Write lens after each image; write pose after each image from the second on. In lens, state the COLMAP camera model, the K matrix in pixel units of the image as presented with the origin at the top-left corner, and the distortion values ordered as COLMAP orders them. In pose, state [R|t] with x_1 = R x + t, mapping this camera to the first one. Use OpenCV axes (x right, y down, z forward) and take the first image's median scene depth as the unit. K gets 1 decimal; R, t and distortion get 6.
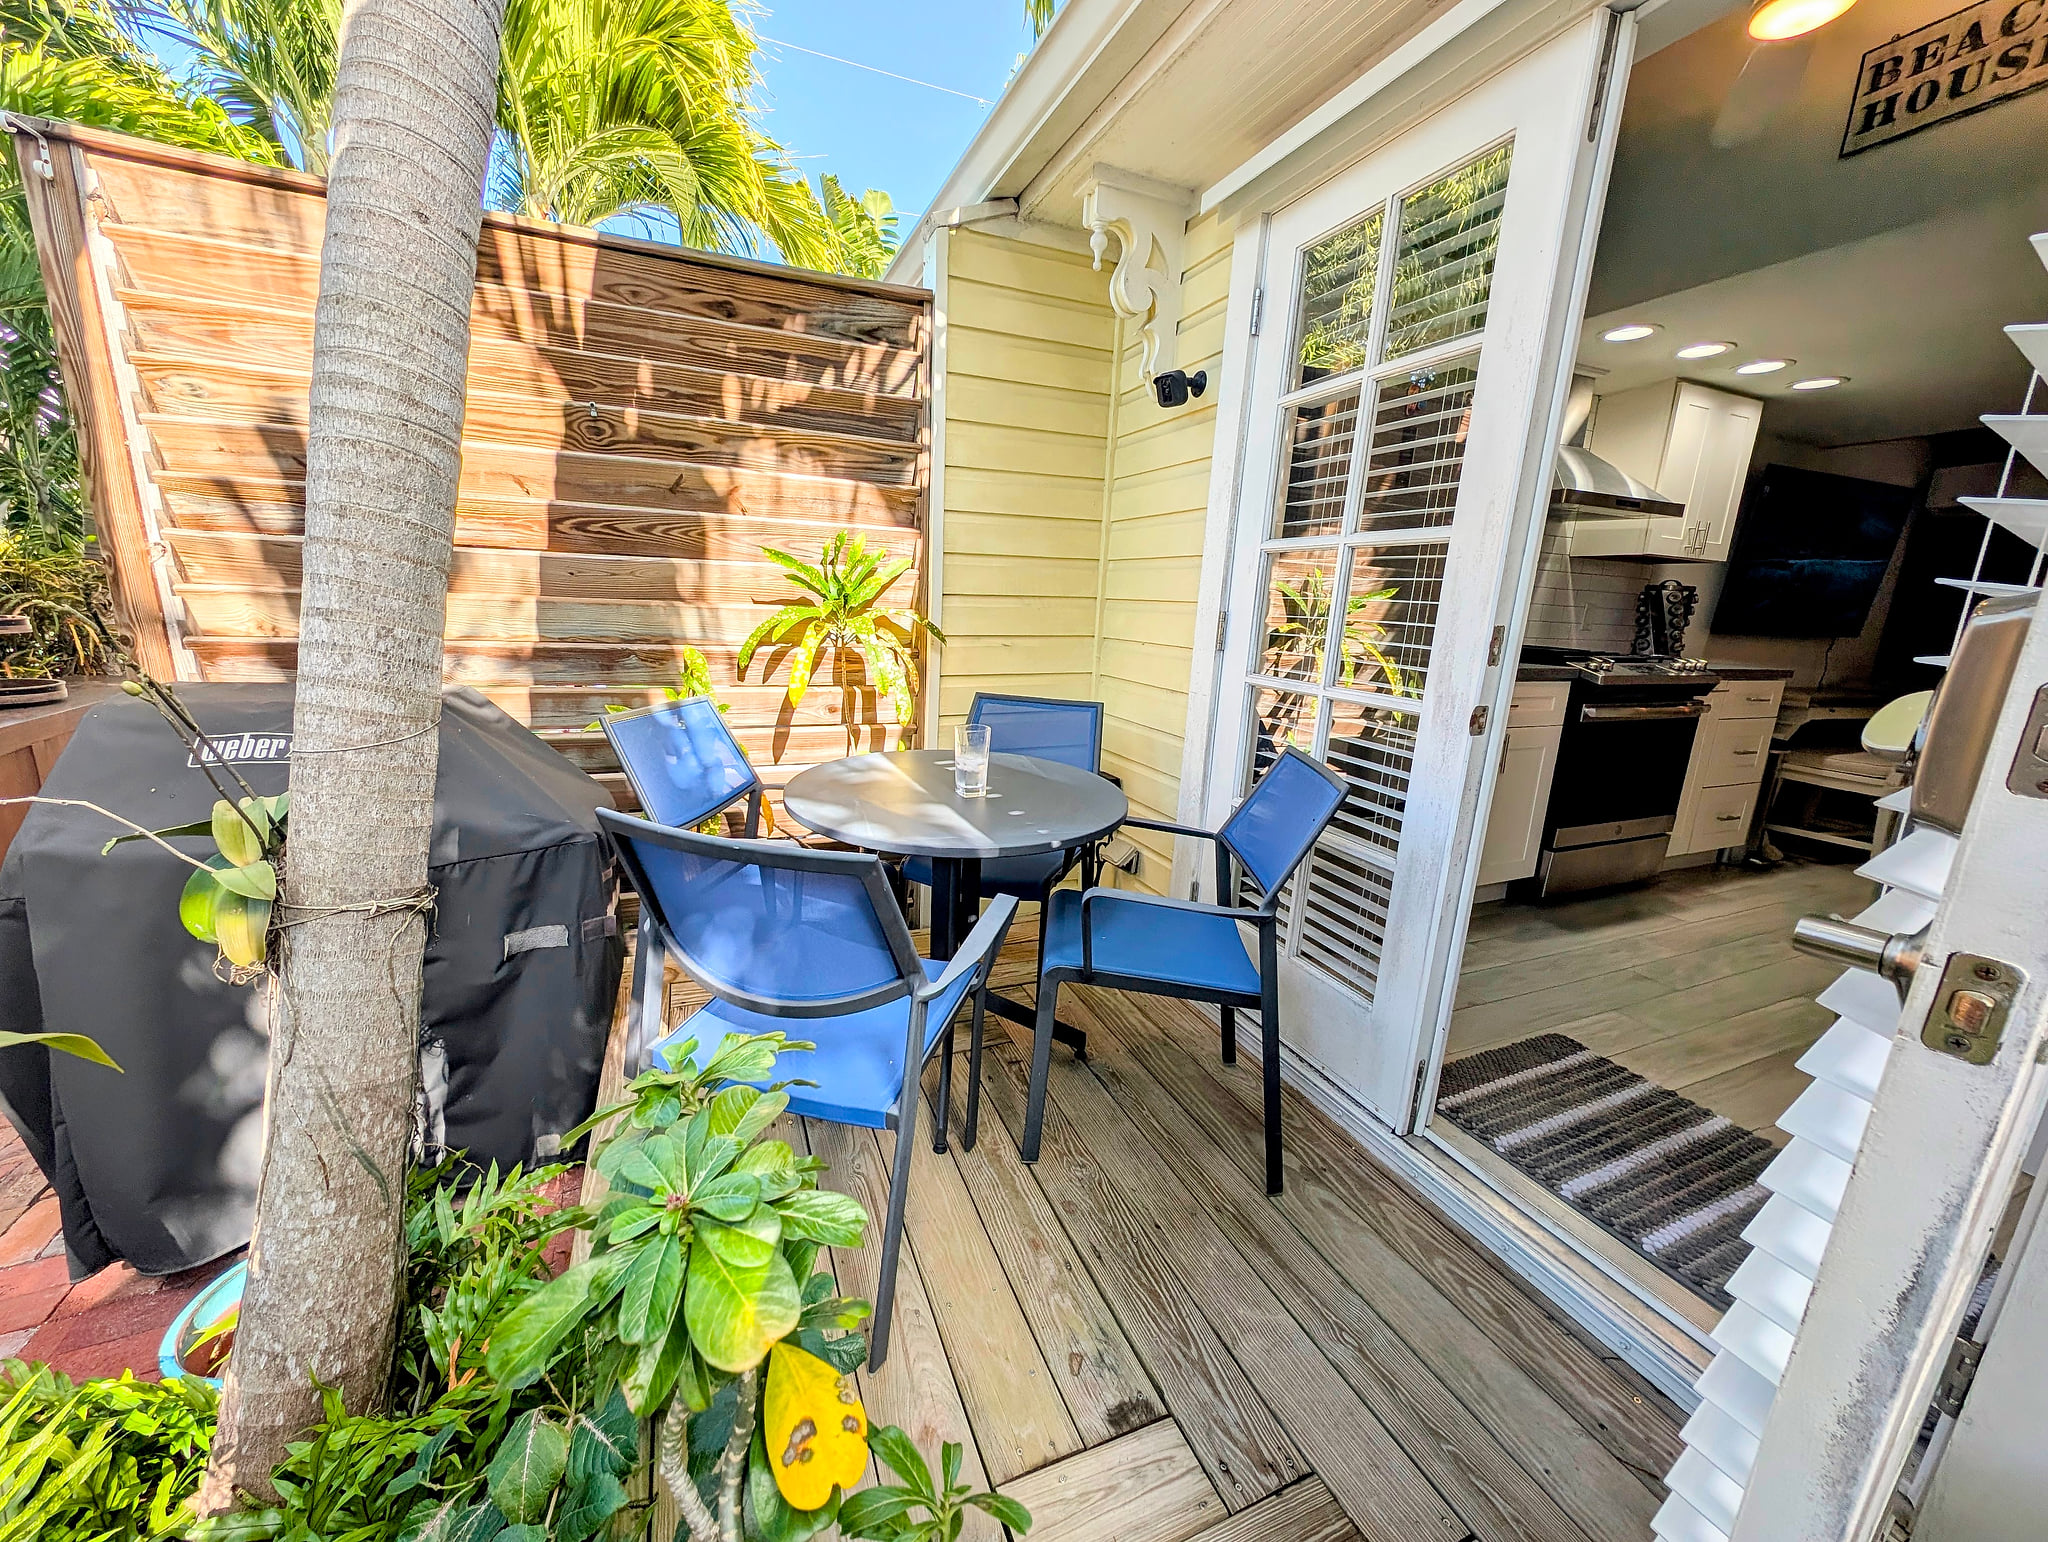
lens RADIAL K [[769.9, 0, 1013.8], [0, 769.9, 769.6], [0, 0, 1]] dist [-0.005689, 0.000531]
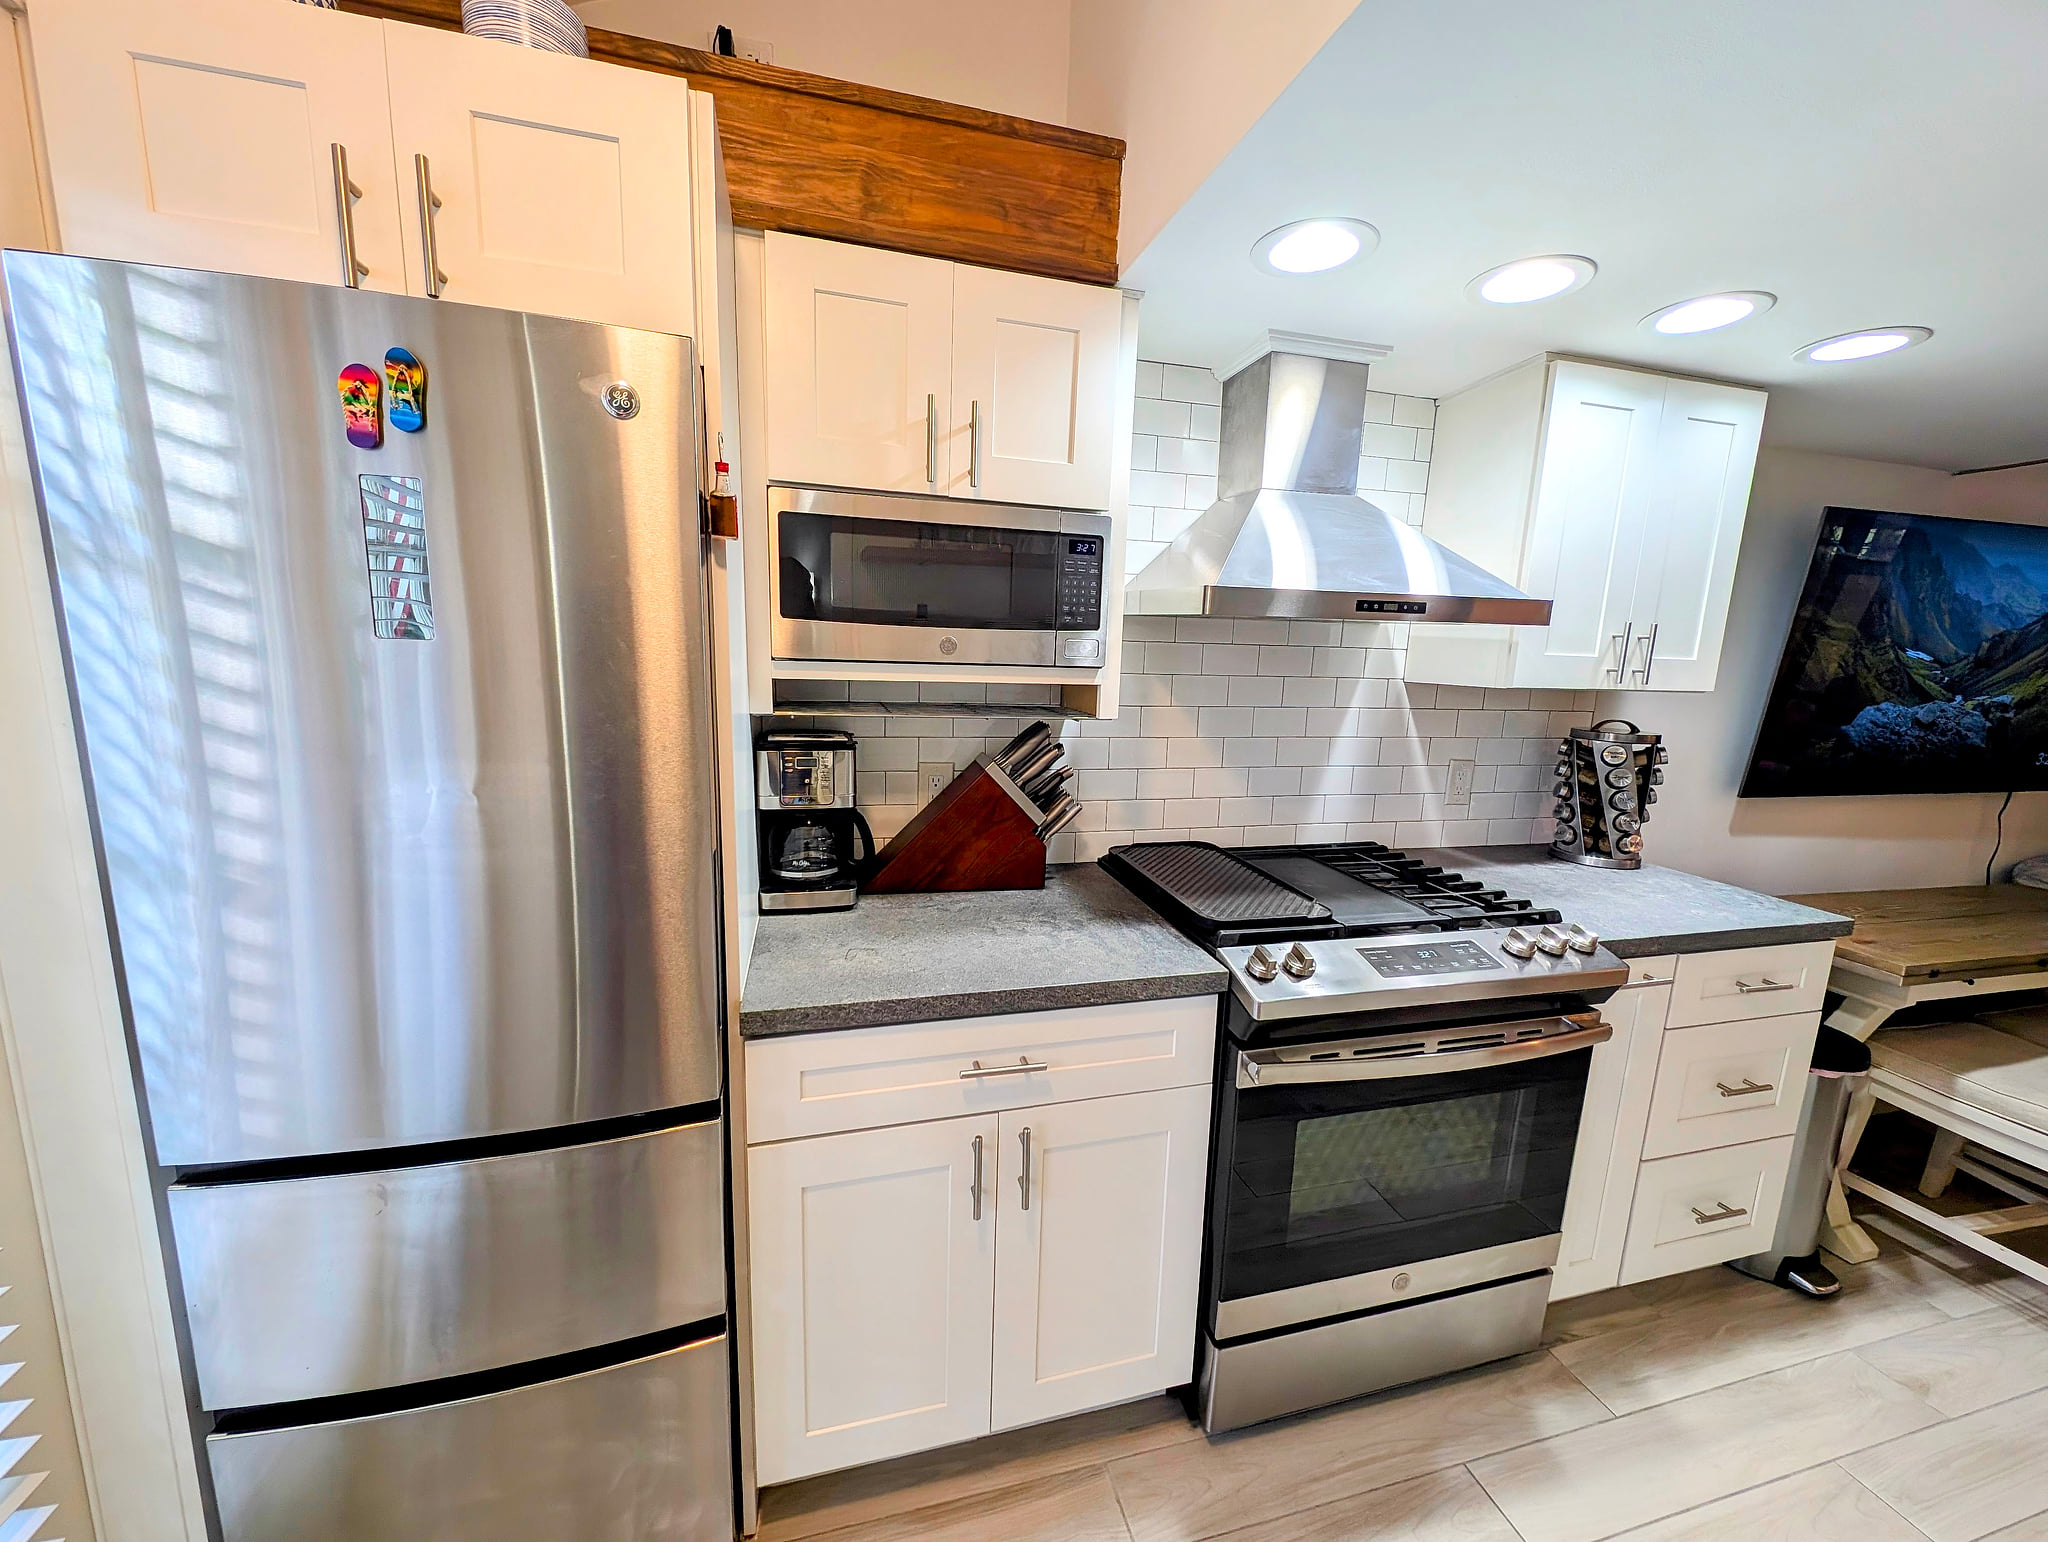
lens RADIAL K [[769.9, 0, 1013.8], [0, 769.9, 769.6], [0, 0, 1]] dist [-0.005689, 0.000531]
pose [[0.987940, 0.010493, -0.154478, 0.564232], [-0.020243, 0.997891, -0.061676, -0.185802], [0.153505, 0.064059, 0.986069, 0.432841]]
